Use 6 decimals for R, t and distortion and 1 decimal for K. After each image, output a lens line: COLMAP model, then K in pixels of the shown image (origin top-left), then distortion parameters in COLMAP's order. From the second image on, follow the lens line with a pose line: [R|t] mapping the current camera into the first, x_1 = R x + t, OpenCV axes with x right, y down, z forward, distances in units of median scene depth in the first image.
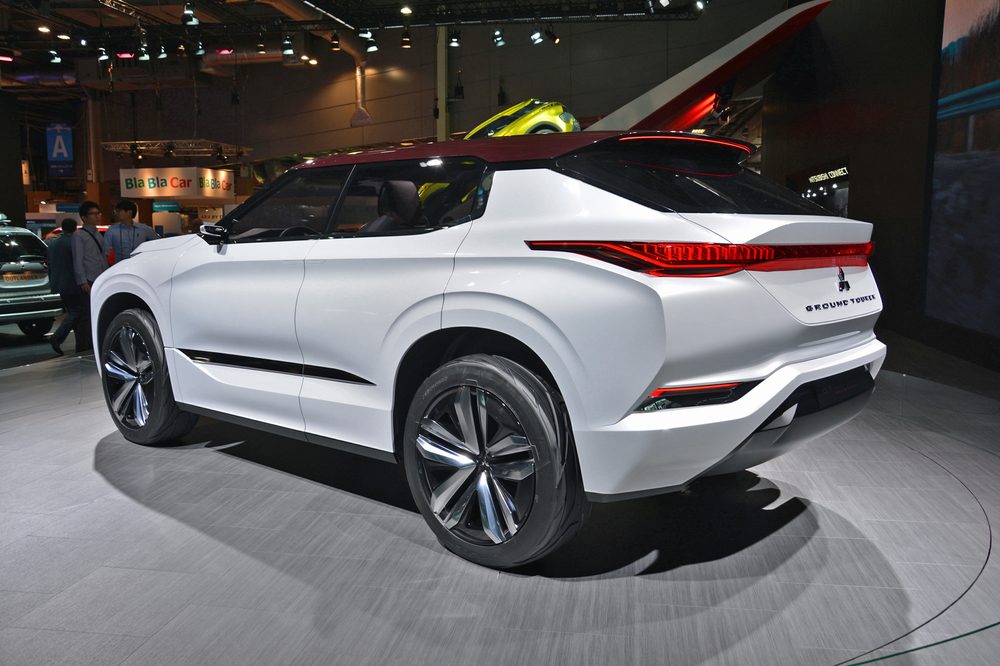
lens RADIAL K [[890.8, 0, 500.0], [0, 890.8, 333.0], [0, 0, 1]] dist [-0.172394, 0.262357]
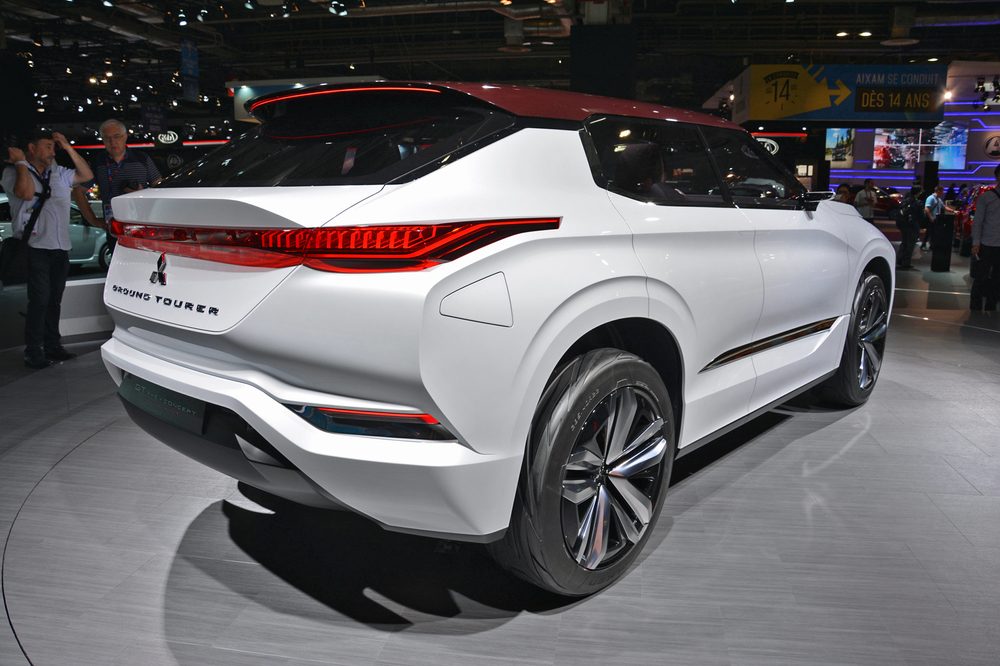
lens RADIAL K [[773.1, 0, 500.0], [0, 773.1, 333.0], [0, 0, 1]] dist [-0.162208, 0.123933]
pose [[-0.020102, 0.198379, -0.979919, 0.124371], [-0.119590, 0.972603, 0.199352, -0.020779], [0.992620, 0.121196, 0.004173, 0.152843]]
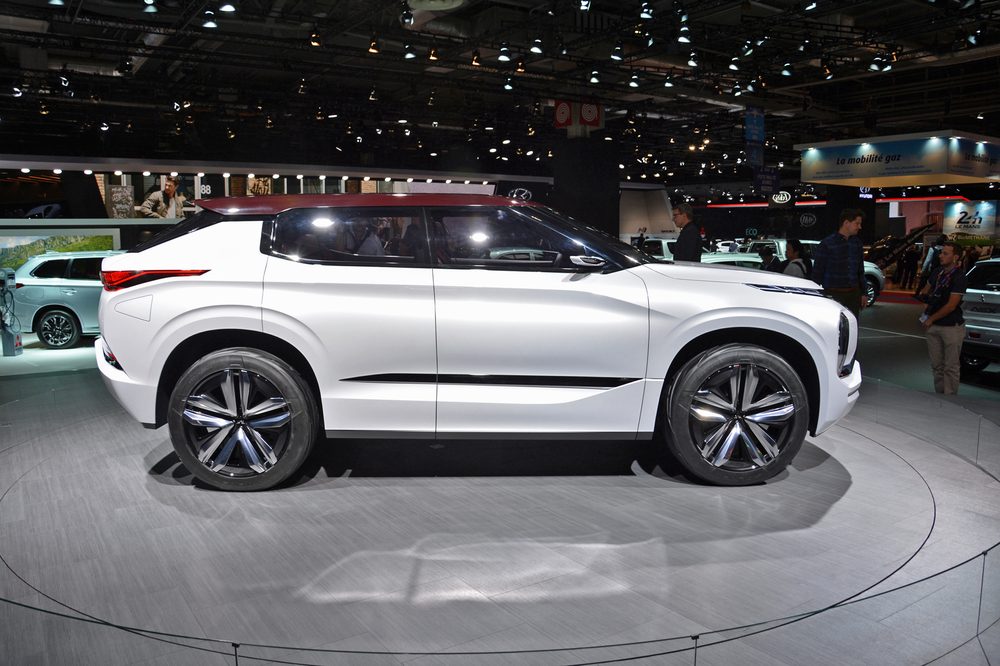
lens RADIAL K [[800.2, 0, 500.0], [0, 800.2, 333.0], [0, 0, 1]] dist [-0.161119, 0.134474]
pose [[-0.744466, 0.078880, -0.662985, 0.103129], [-0.080162, 0.975253, 0.206047, -0.041391], [0.662831, 0.206542, -0.719719, 0.308774]]
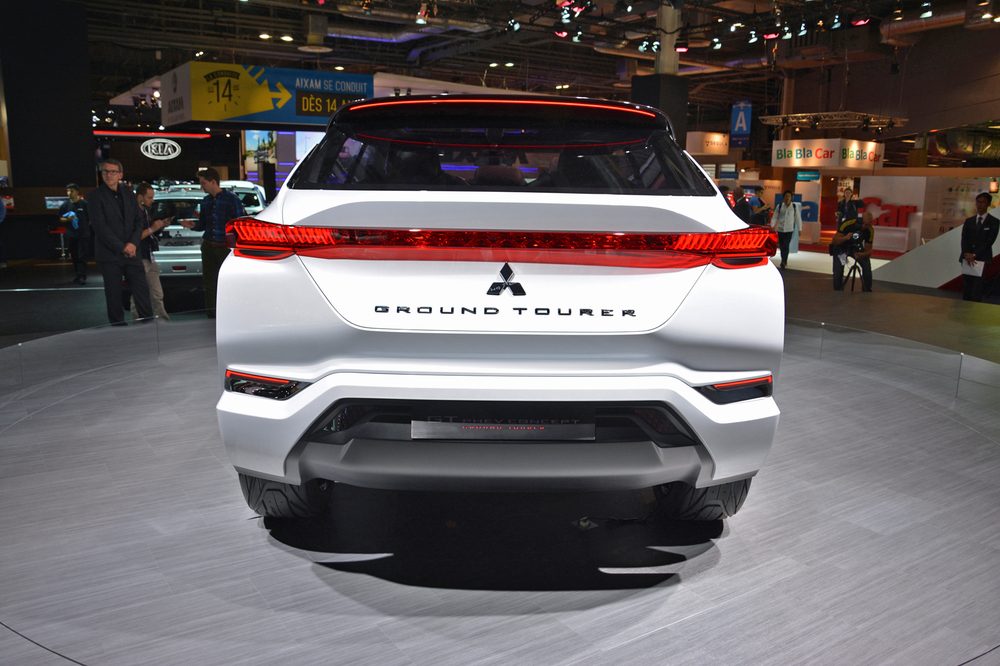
lens RADIAL K [[828.8, 0, 500.0], [0, 828.8, 333.0], [0, 0, 1]] dist [-0.163504, 0.167886]
pose [[0.672015, 0.140207, -0.727144, 0.105219], [-0.104935, 0.990034, 0.093918, -0.009569], [0.733065, 0.013188, 0.680030, 0.061012]]
